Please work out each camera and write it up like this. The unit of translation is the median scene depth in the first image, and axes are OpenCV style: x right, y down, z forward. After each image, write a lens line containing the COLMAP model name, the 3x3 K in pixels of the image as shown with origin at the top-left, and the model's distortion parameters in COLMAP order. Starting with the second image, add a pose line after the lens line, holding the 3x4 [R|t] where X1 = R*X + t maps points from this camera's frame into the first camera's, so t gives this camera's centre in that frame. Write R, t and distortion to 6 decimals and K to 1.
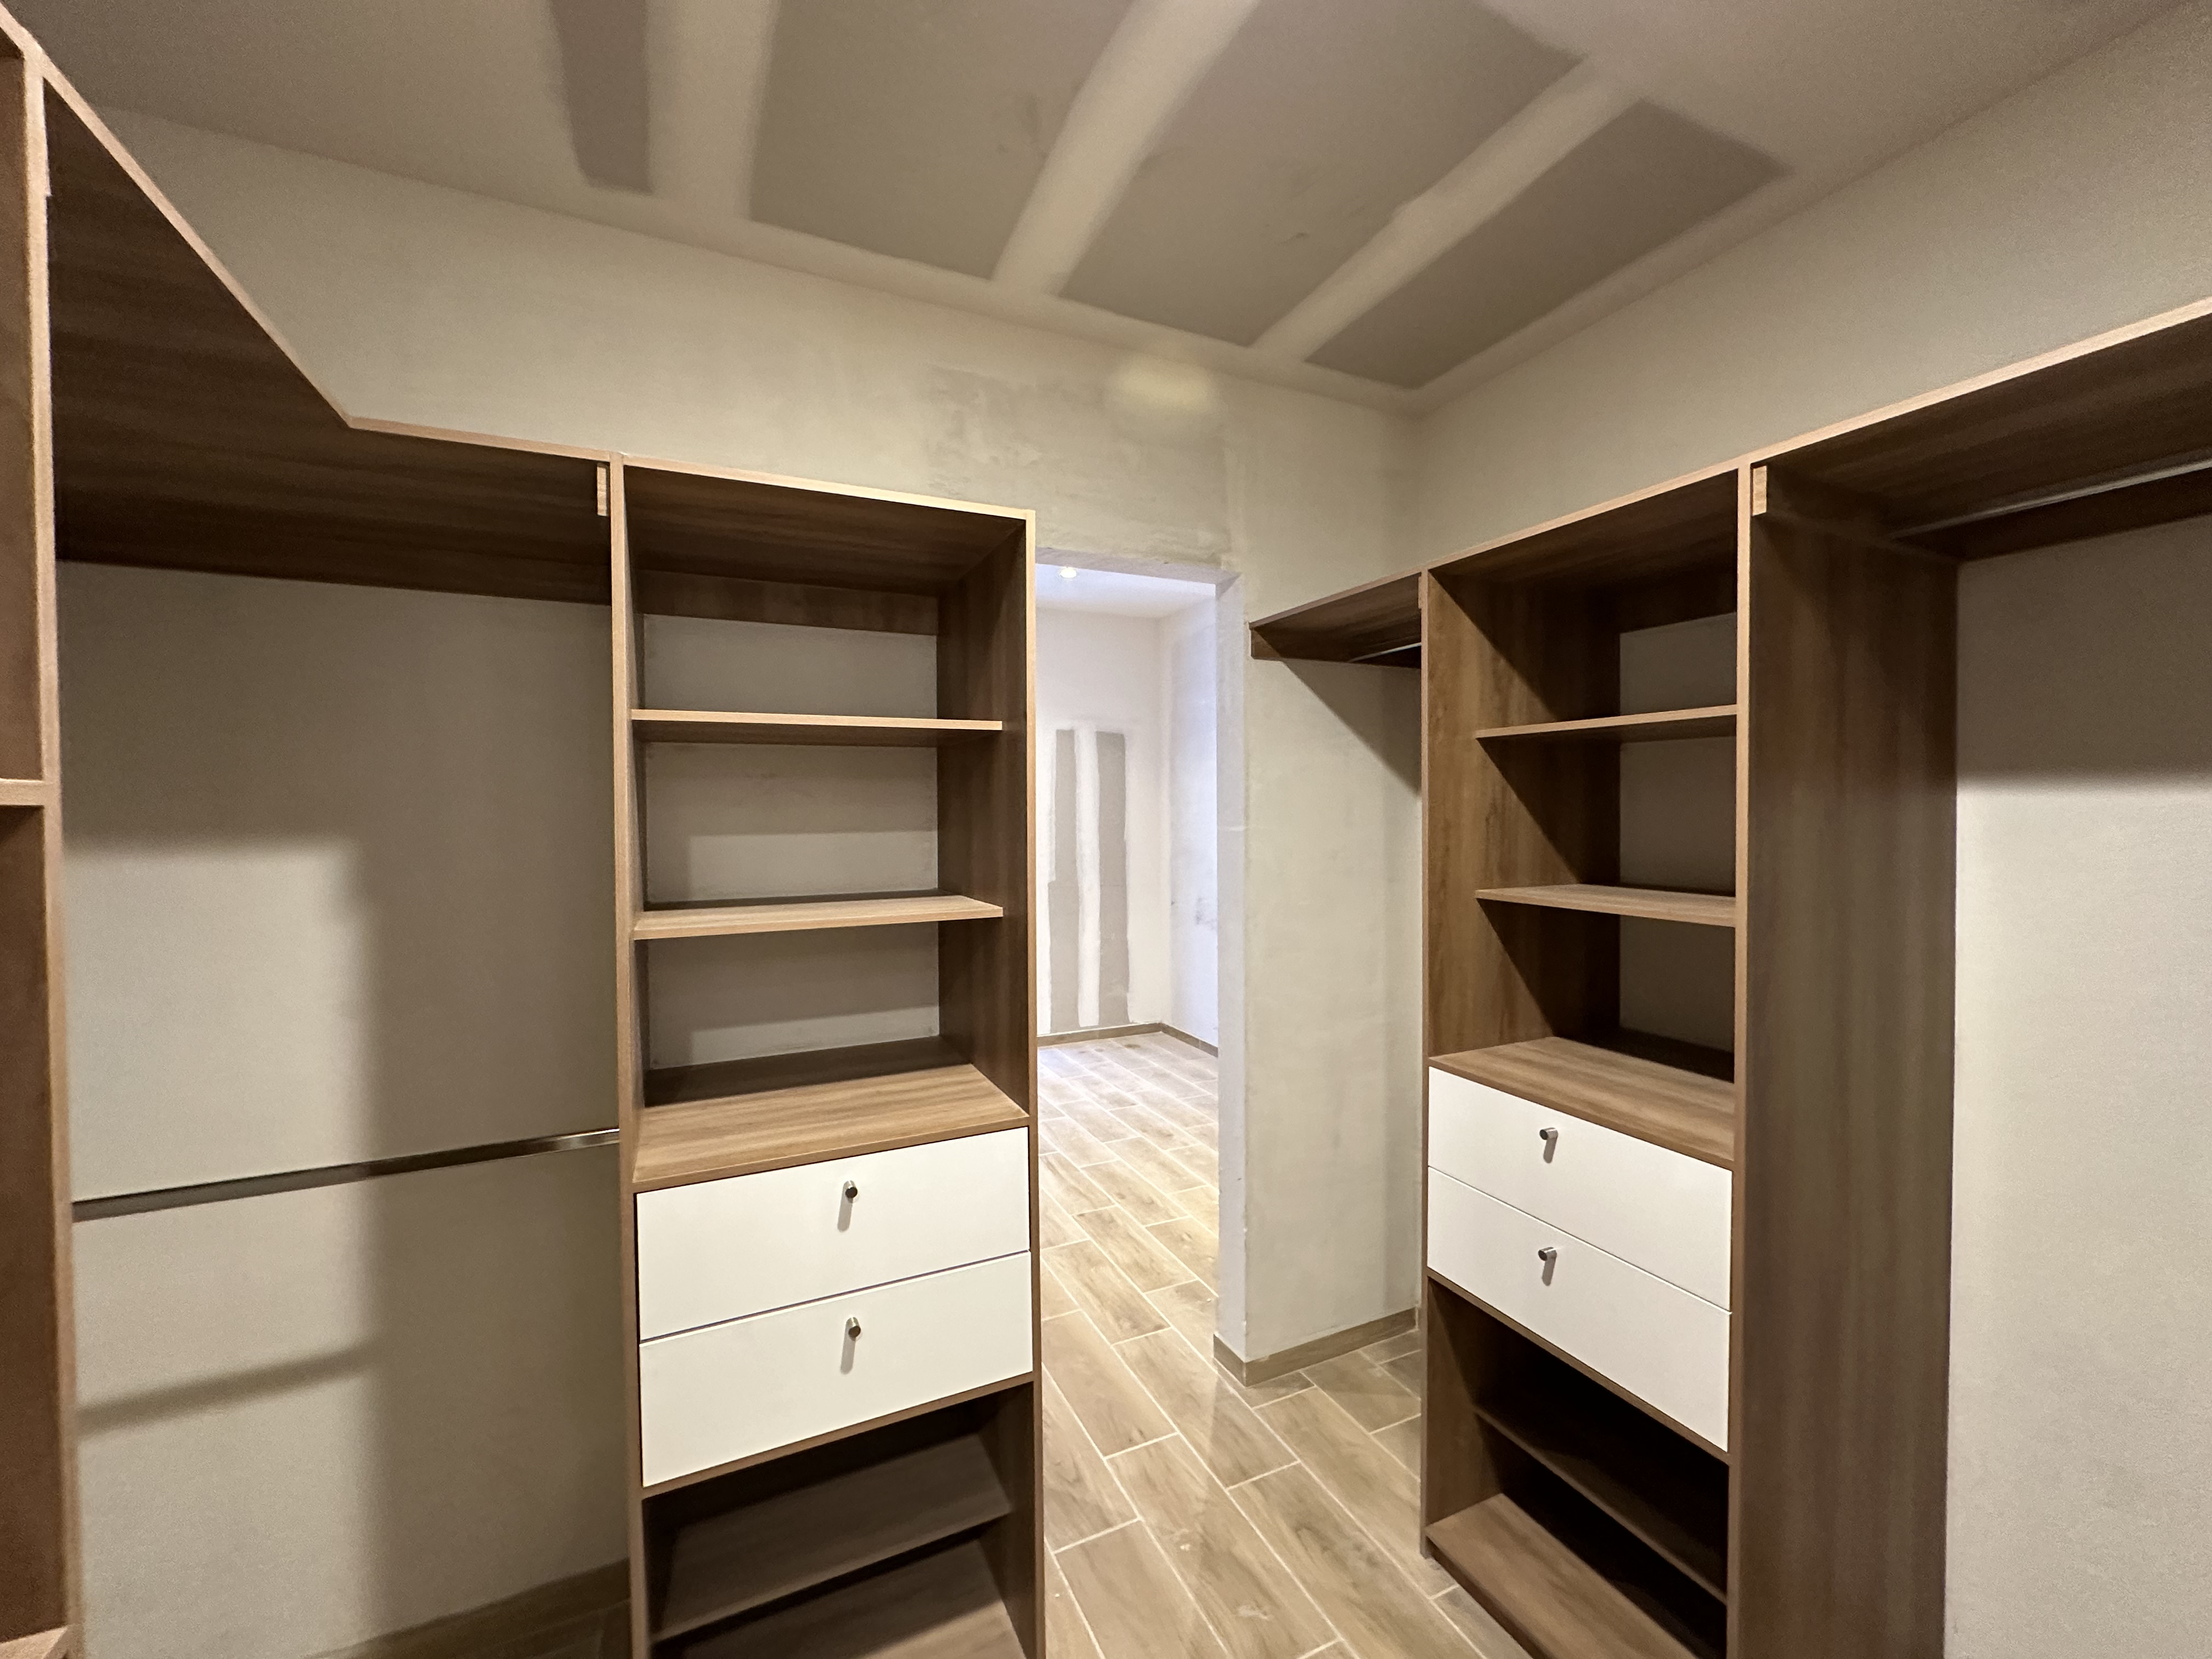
lens RADIAL K [[881.9, 0, 1105.9], [0, 881.9, 836.6], [0, 0, 1]] dist [0.002273, 0.000180]
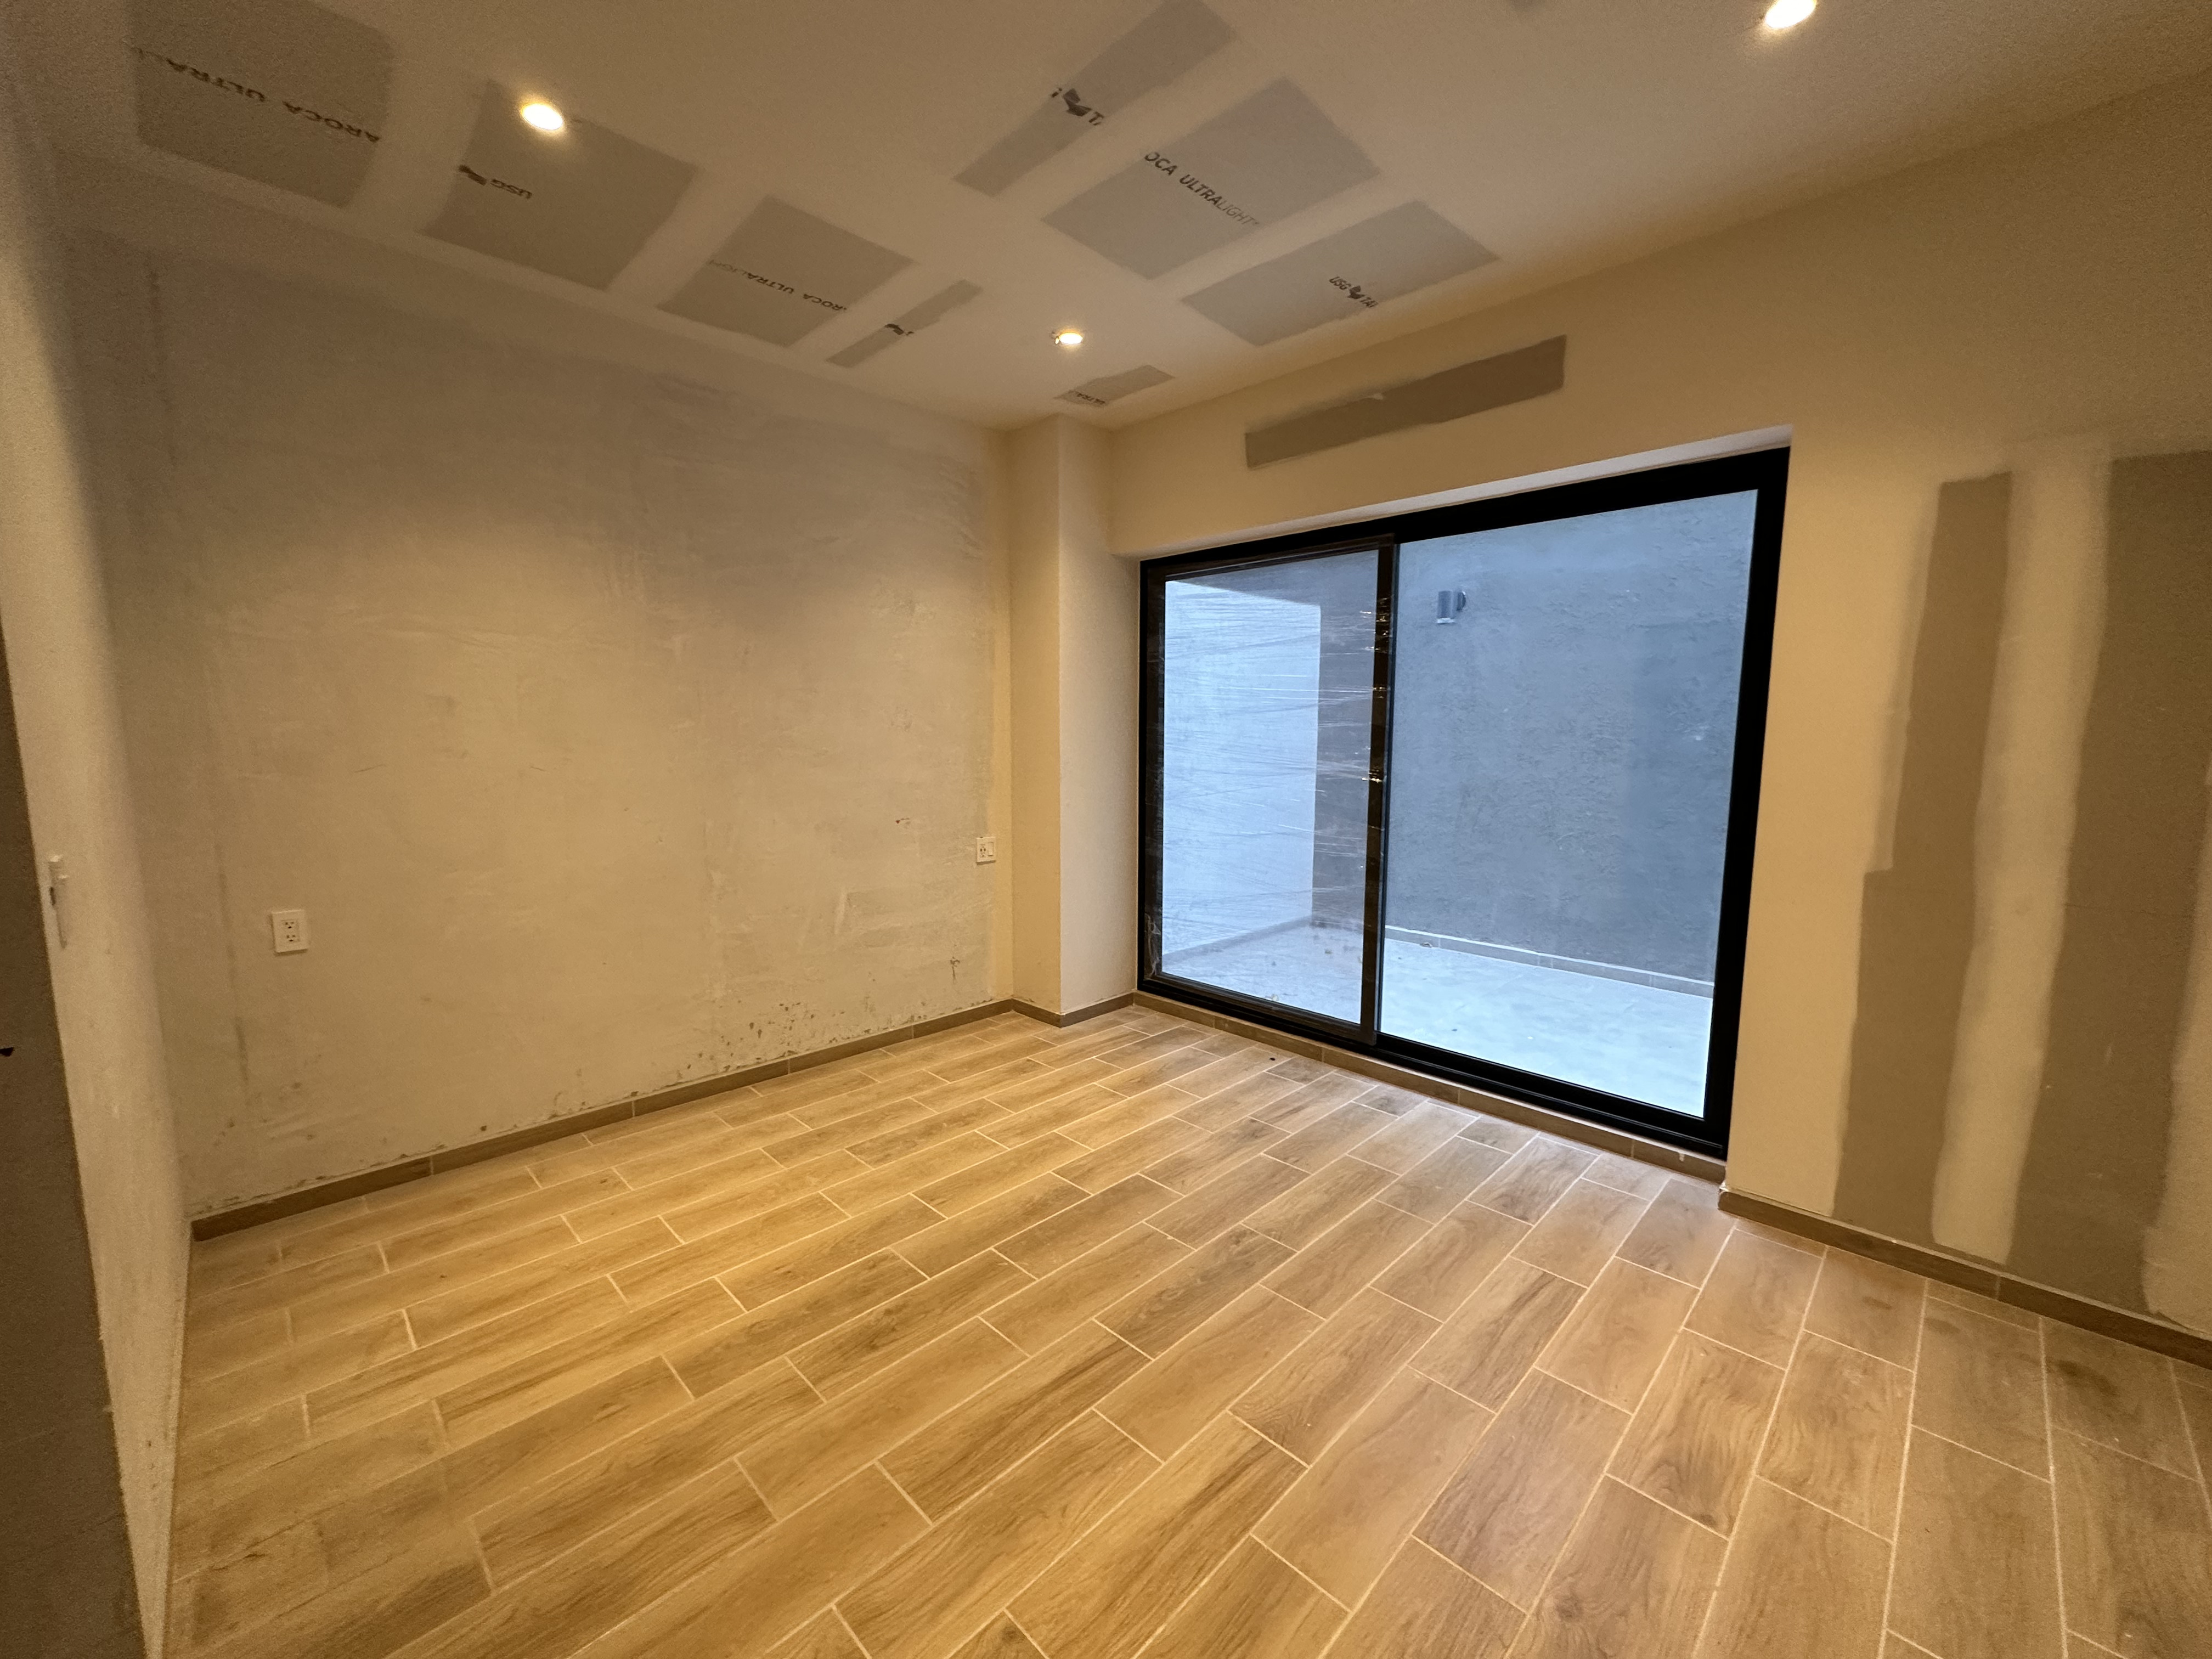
lens RADIAL K [[881.9, 0, 1106.0], [0, 881.9, 831.9], [0, 0, 1]] dist [0.002273, 0.000180]
pose [[0.339813, 0.119778, -0.932835, 0.200154], [-0.029828, 0.992731, 0.116603, -0.004252], [0.940020, -0.011798, 0.340915, 0.529689]]
